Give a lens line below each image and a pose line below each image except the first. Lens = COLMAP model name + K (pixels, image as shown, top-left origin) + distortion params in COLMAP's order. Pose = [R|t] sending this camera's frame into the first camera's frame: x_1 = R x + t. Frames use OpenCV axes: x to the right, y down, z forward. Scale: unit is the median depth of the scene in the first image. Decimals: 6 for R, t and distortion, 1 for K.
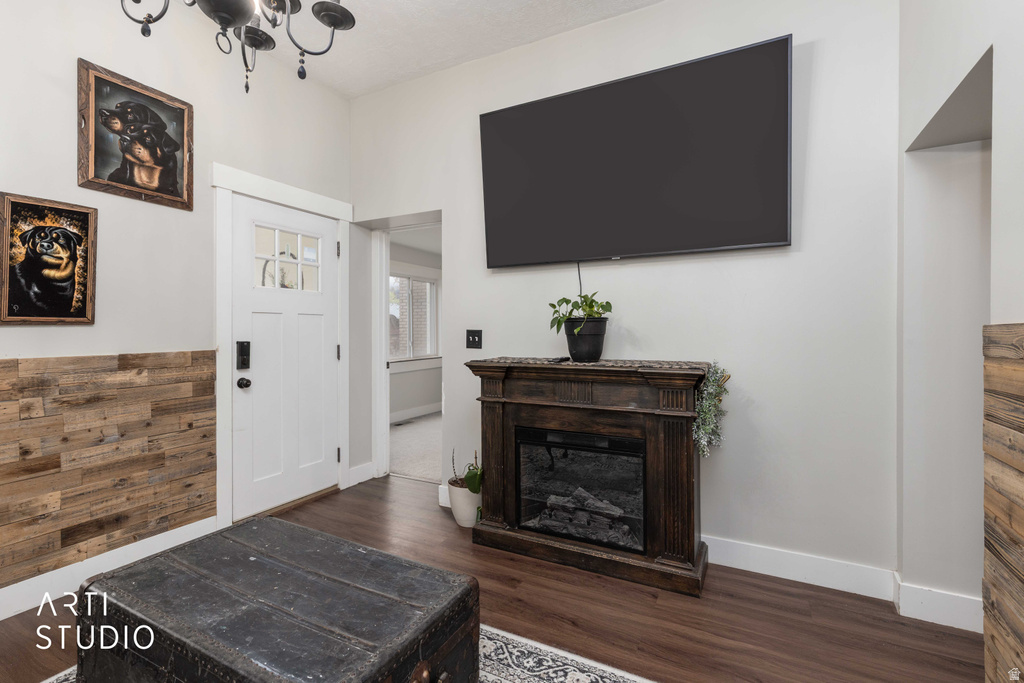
lens RADIAL K [[461.9, 0, 512.4], [0, 461.9, 331.8], [0, 0, 1]] dist [0.000363, -0.000175]
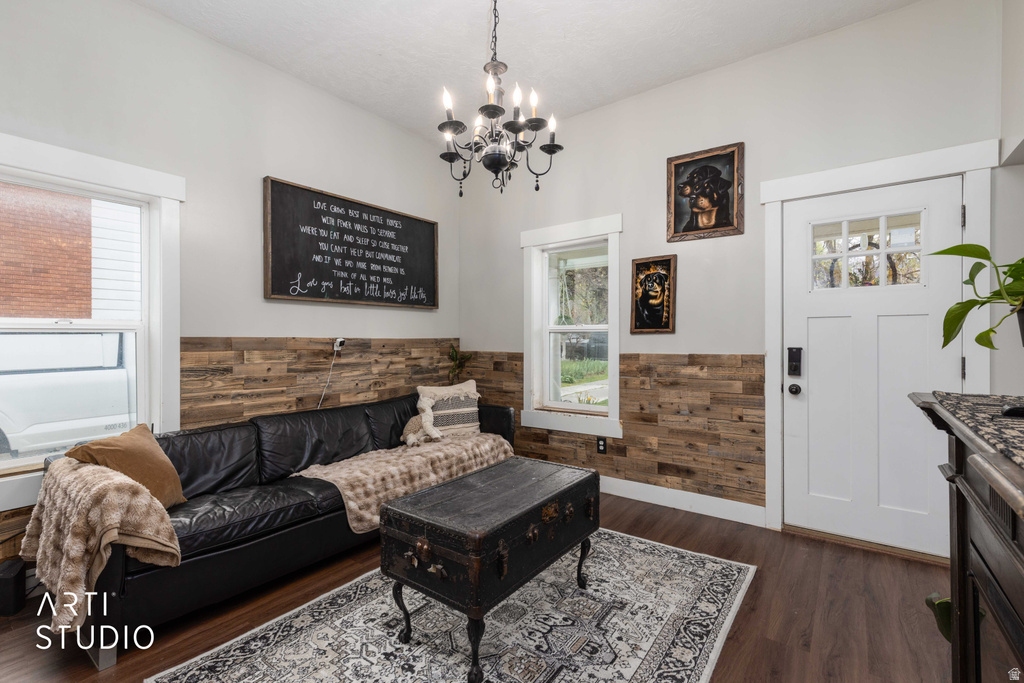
lens RADIAL K [[461.9, 0, 513.5], [0, 461.9, 340.6], [0, 0, 1]] dist [0.000363, -0.000175]
pose [[-0.153964, 0.008791, -0.988037, 0.609627], [0.001032, 0.999961, 0.008736, -0.004660], [0.988076, 0.000325, -0.153967, 0.685900]]
